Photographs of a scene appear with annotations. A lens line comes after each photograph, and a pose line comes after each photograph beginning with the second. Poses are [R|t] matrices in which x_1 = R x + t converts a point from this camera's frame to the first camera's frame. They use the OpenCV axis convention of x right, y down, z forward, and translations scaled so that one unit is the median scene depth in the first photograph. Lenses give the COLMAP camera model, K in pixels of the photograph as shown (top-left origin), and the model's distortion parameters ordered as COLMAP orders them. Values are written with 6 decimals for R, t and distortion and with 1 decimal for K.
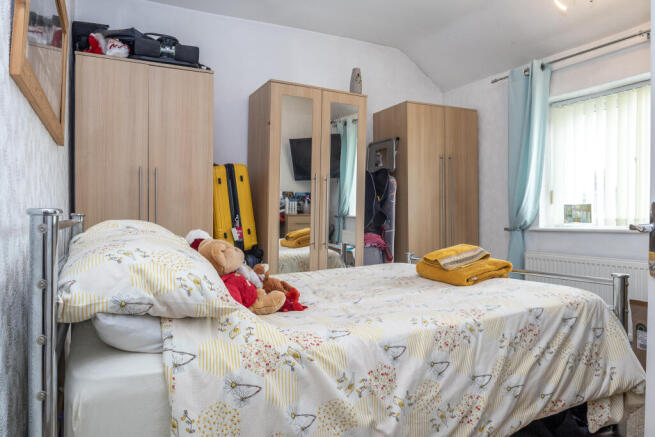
lens RADIAL K [[458.7, 0, 327.5], [0, 458.7, 218.5], [0, 0, 1]] dist [-0.034416, -0.000348]
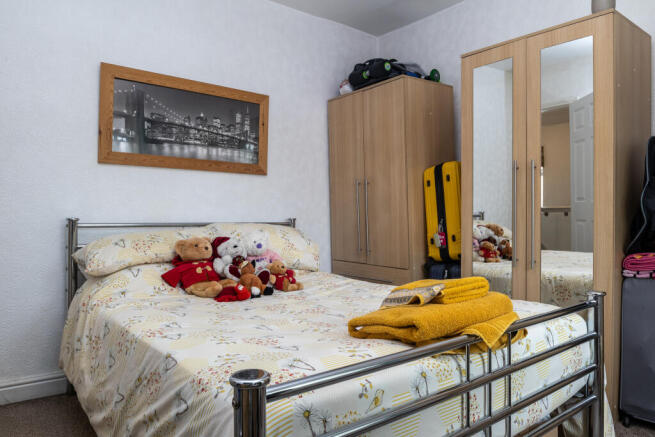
lens RADIAL K [[458.7, 0, 327.5], [0, 458.7, 218.5], [0, 0, 1]] dist [-0.034416, -0.000348]
pose [[0.204855, -0.009061, -0.978750, 0.635190], [-0.006825, 0.999920, -0.010685, 0.002021], [0.978769, 0.008869, 0.204777, 0.598164]]
